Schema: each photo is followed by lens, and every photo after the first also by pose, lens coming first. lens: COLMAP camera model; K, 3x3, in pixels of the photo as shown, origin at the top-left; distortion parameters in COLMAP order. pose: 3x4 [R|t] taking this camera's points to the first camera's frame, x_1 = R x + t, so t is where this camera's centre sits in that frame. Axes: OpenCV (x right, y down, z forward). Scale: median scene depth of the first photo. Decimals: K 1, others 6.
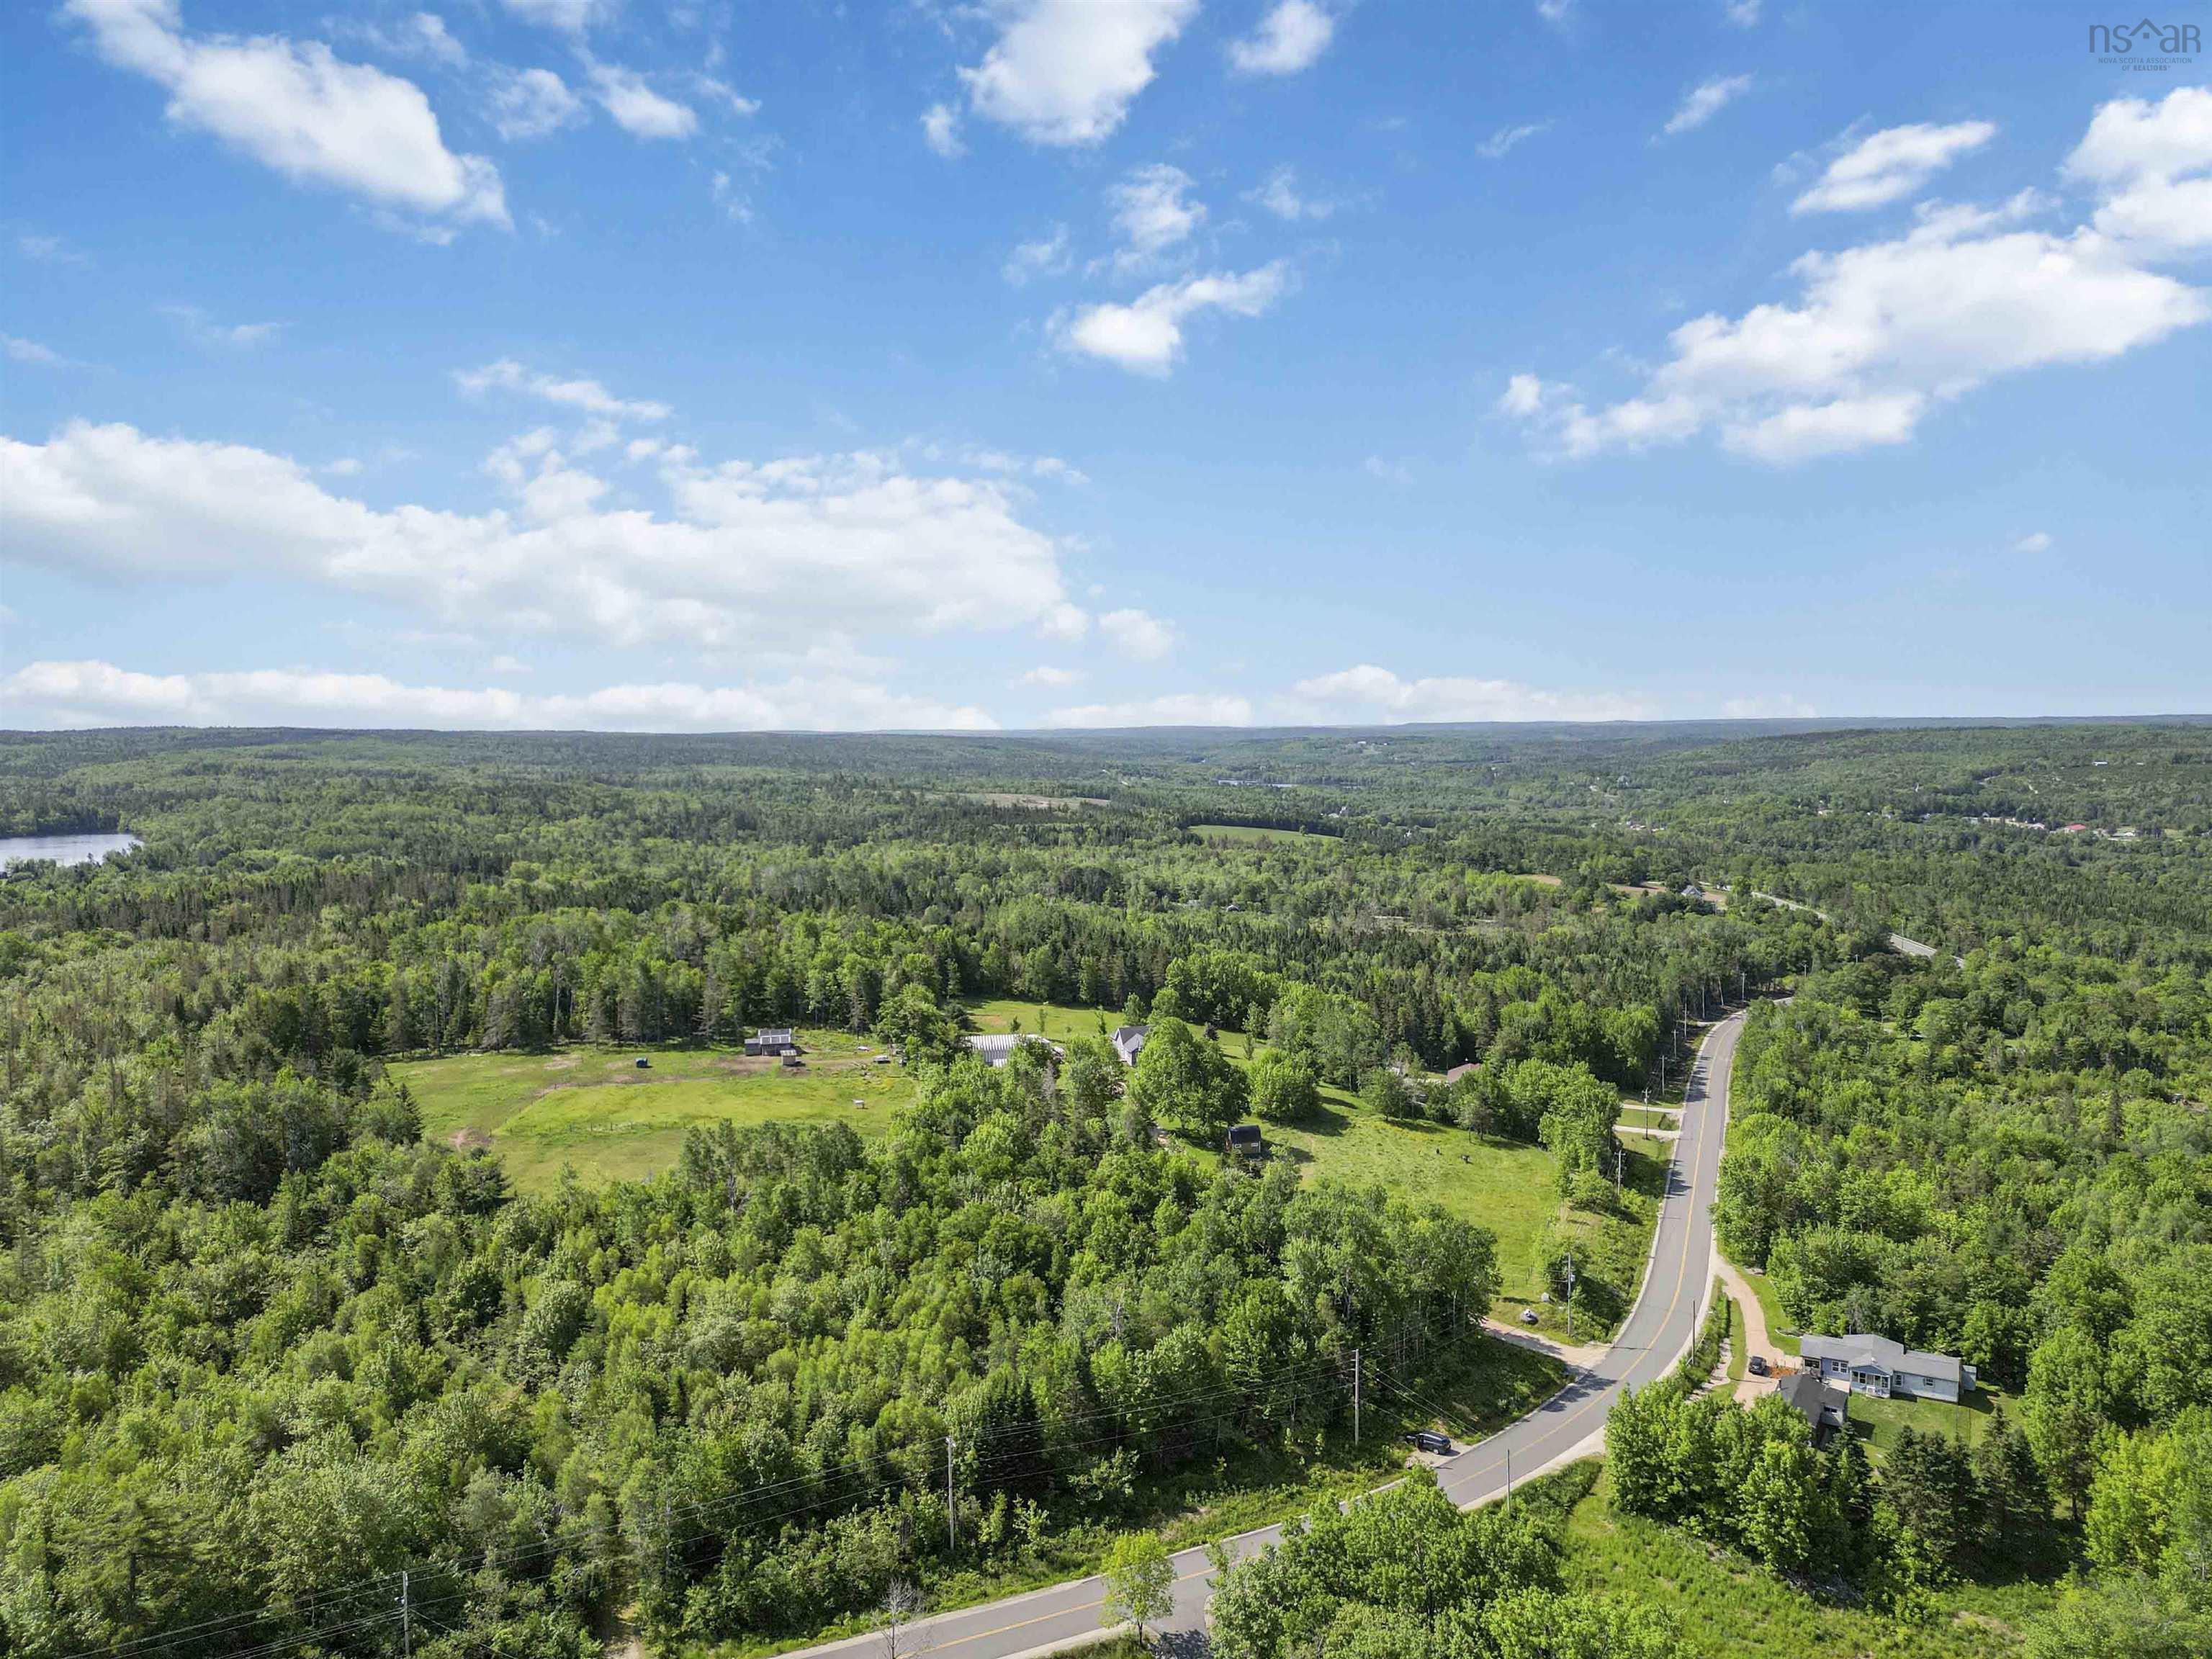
lens RADIAL K [[1544.1, 0, 1108.3], [0, 1544.1, 836.1], [0, 0, 1]] dist [0.085270, -0.089070]
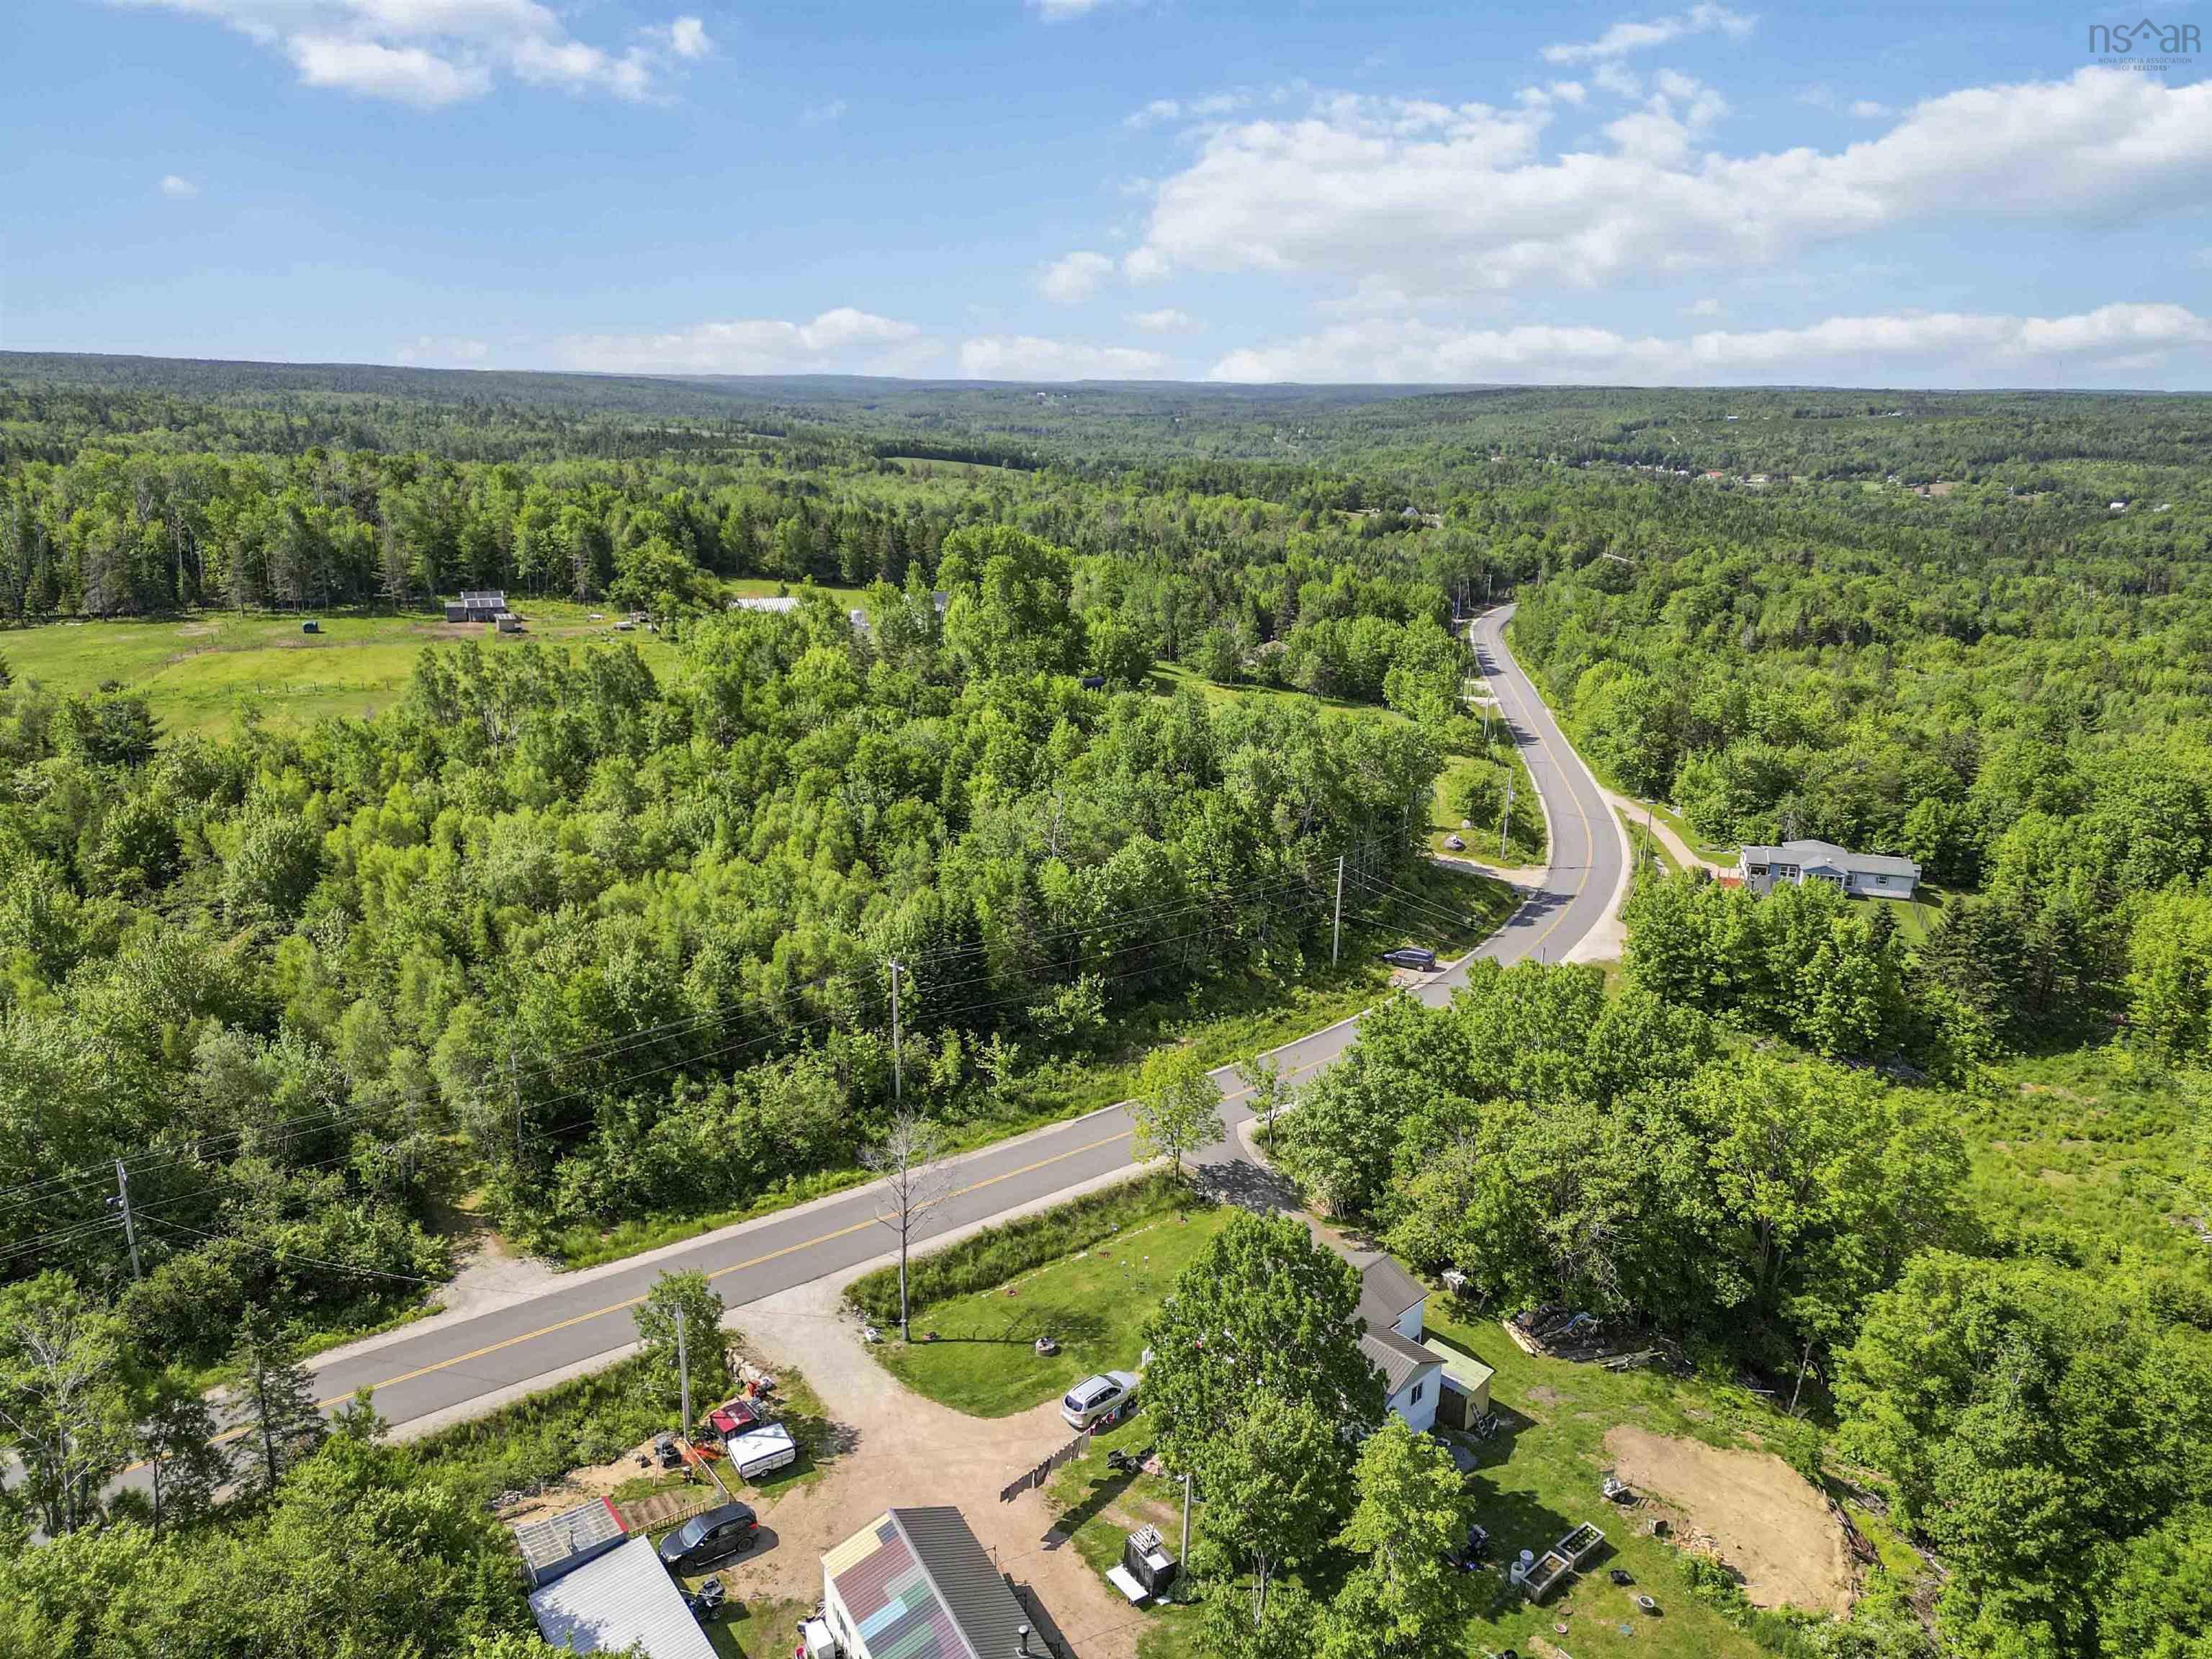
lens RADIAL K [[1544.1, 0, 1108.3], [0, 1544.1, 836.1], [0, 0, 1]] dist [0.085270, -0.089070]
pose [[0.978017, -0.035736, 0.205439, -0.120708], [-0.008479, 0.977576, 0.210414, 0.134596], [-0.208351, -0.207531, 0.955783, 0.221631]]
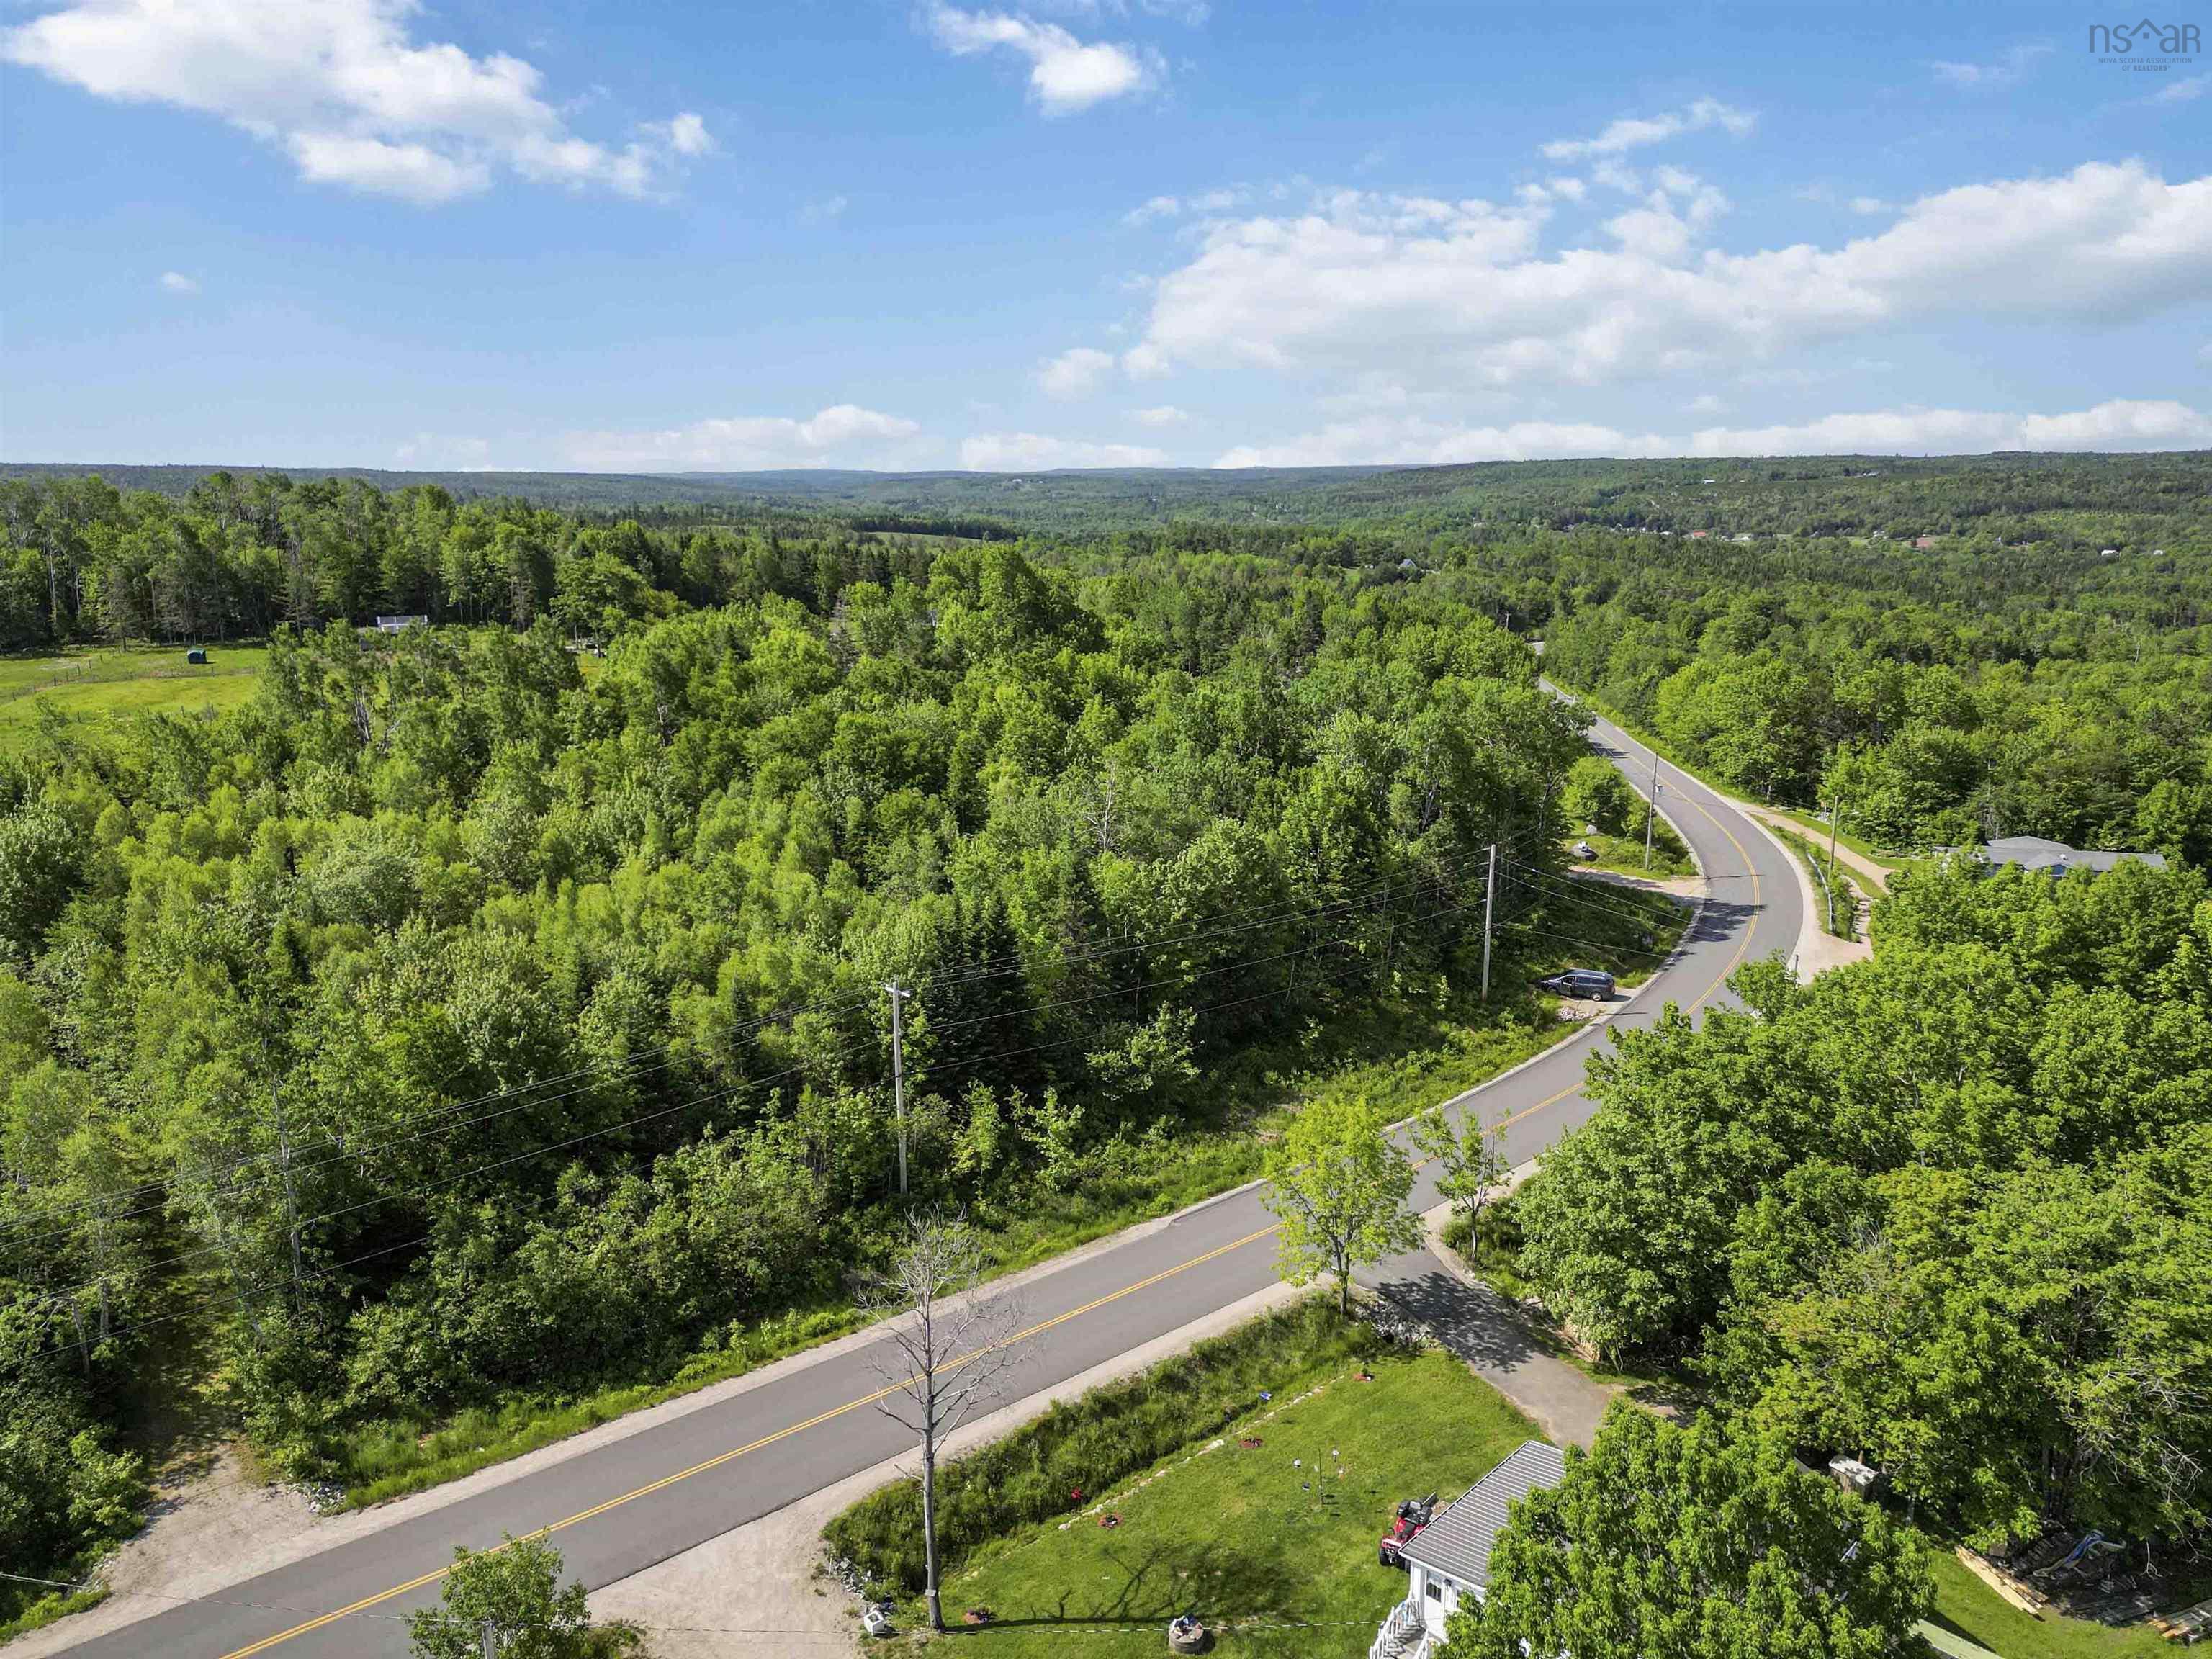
lens RADIAL K [[1550.9, 0, 1106.0], [0, 1550.9, 829.5], [0, 0, 1]] dist [0.081821, -0.091521]
pose [[0.975024, -0.049370, 0.216542, -0.112322], [0.015899, 0.987995, 0.153667, 0.208364], [-0.221529, -0.146386, 0.964104, 0.407479]]
